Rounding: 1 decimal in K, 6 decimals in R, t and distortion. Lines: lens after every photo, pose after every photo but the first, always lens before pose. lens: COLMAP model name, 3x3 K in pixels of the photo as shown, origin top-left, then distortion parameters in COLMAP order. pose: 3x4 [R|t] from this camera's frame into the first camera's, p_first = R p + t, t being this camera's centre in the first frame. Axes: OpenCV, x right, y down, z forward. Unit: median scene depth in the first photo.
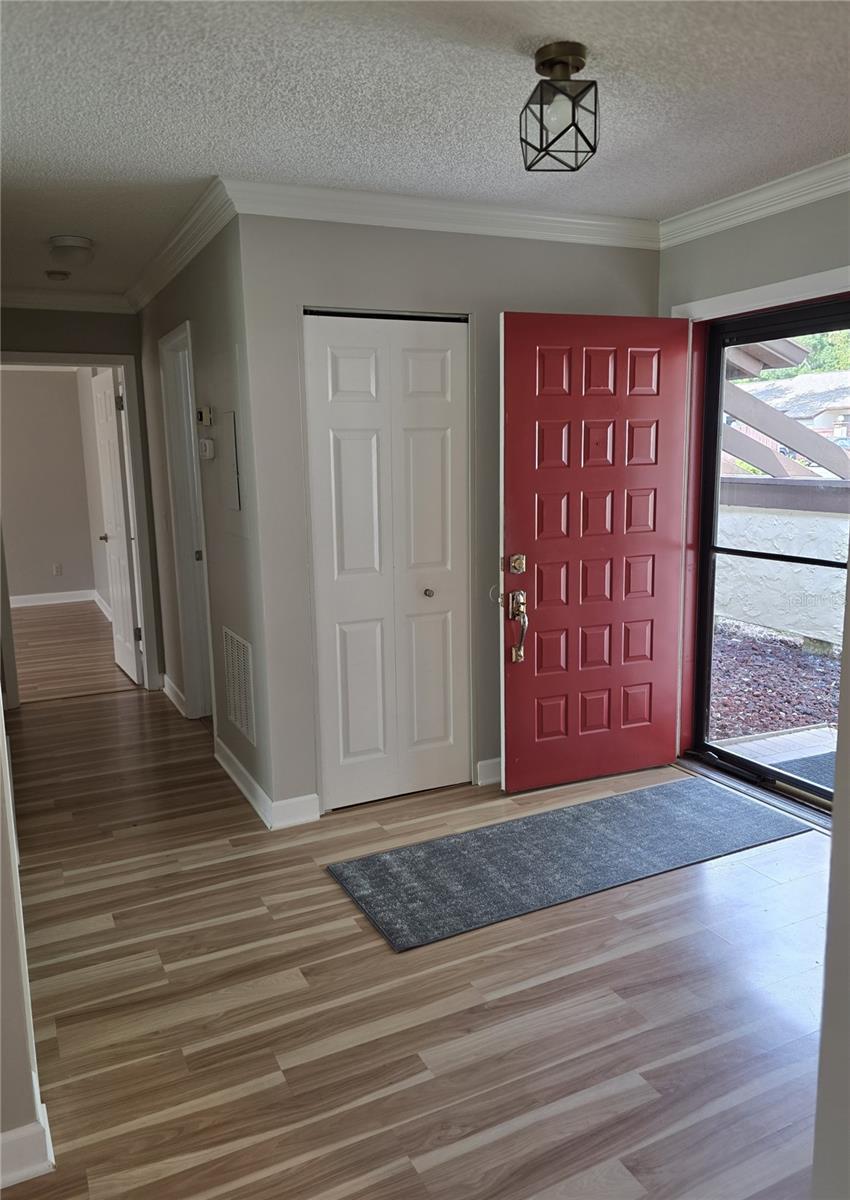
lens RADIAL K [[868.4, 0, 425.0], [0, 868.4, 600.0], [0, 0, 1]] dist [0.002353, -0.000052]
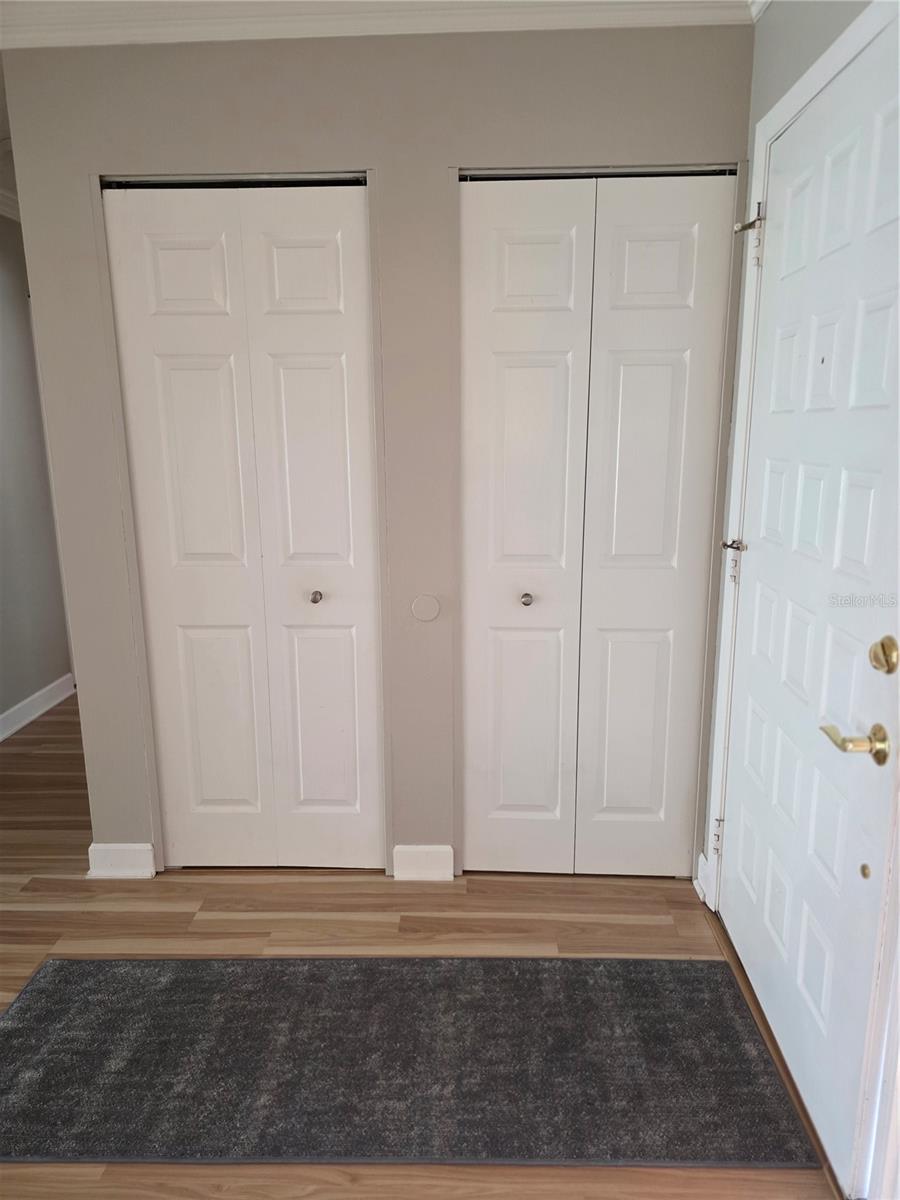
lens RADIAL K [[842.0, 0, 450.0], [0, 842.0, 600.0], [0, 0, 1]] dist [-0.001938, -0.000509]
pose [[0.888787, 0.112218, -0.444371, 0.443302], [-0.089024, 0.993365, 0.072800, -0.071521], [0.449592, -0.025144, 0.892880, 0.500116]]
